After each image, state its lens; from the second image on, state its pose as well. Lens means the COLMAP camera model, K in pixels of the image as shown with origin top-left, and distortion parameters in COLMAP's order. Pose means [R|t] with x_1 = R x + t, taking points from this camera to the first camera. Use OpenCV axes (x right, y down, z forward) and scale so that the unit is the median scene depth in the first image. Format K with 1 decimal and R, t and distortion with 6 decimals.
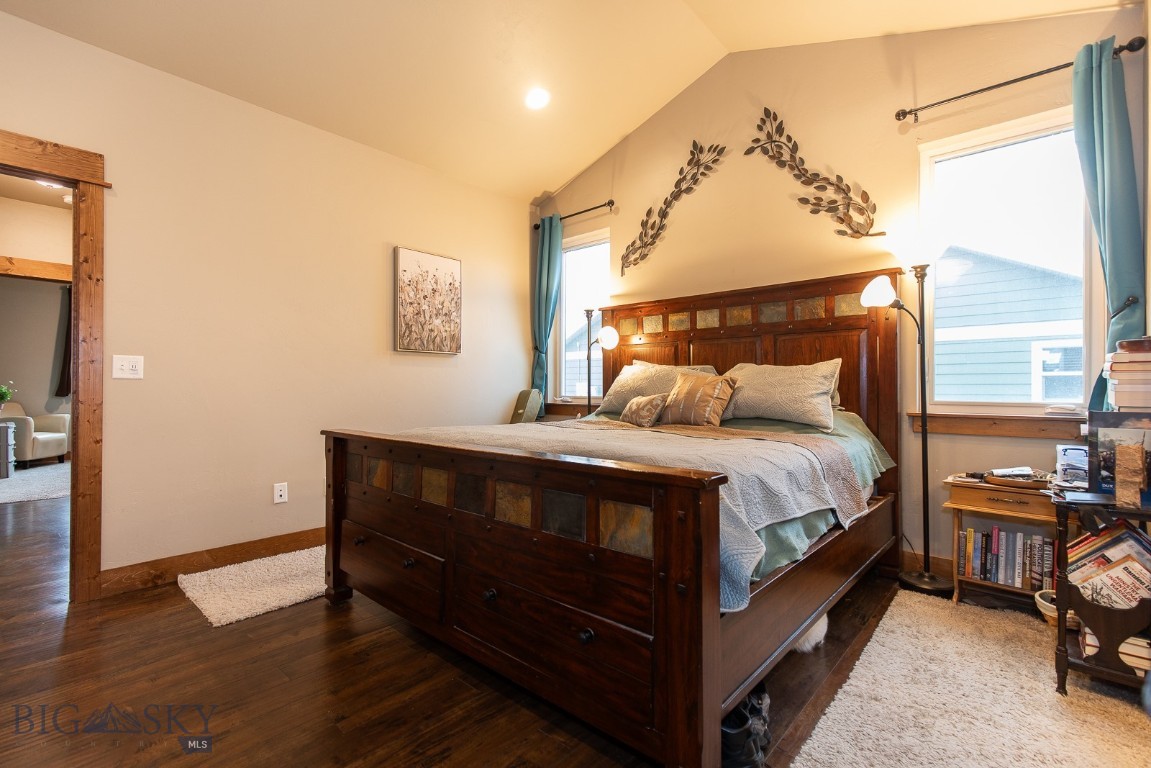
lens RADIAL K [[517.0, 0, 576.7], [0, 517.0, 387.1], [0, 0, 1]] dist [0.010705, -0.001374]
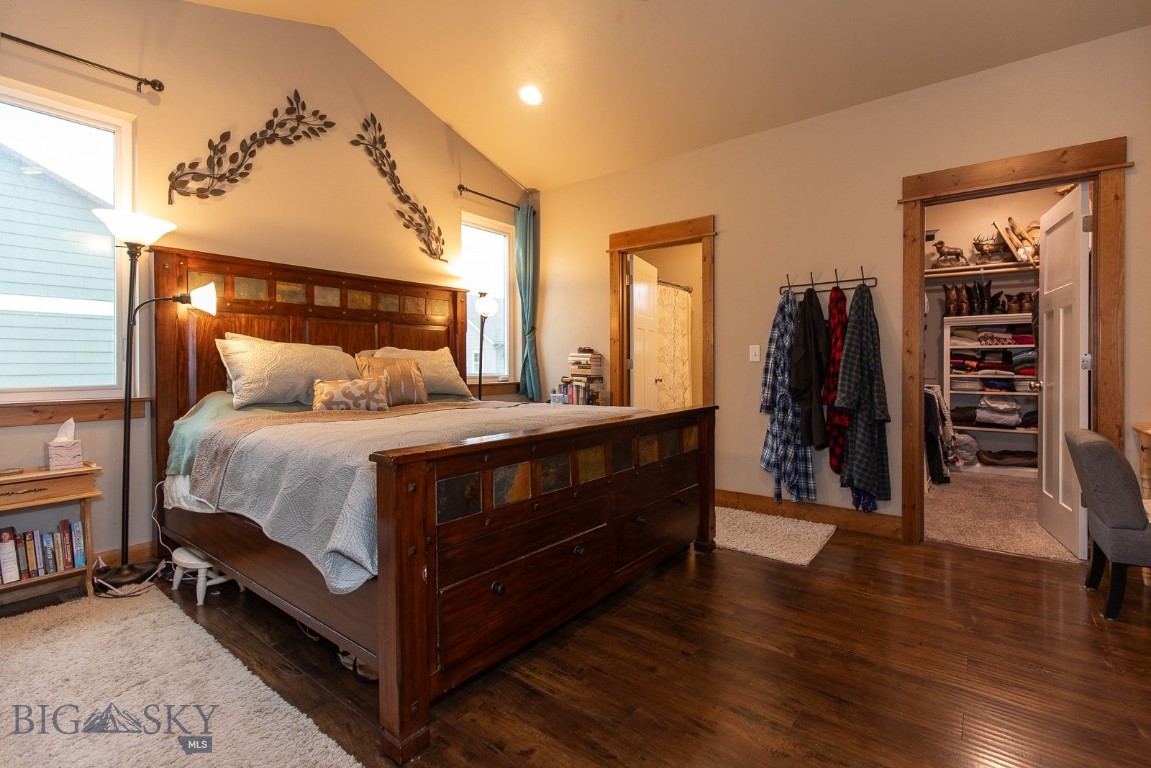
lens RADIAL K [[525.1, 0, 574.3], [0, 525.1, 374.2], [0, 0, 1]] dist [-0.000145, -0.000452]
pose [[-0.064689, -0.018454, 0.997735, -0.782943], [0.000112, 0.999829, 0.018500, -0.007408], [-0.997905, 0.001309, -0.064676, 0.646042]]
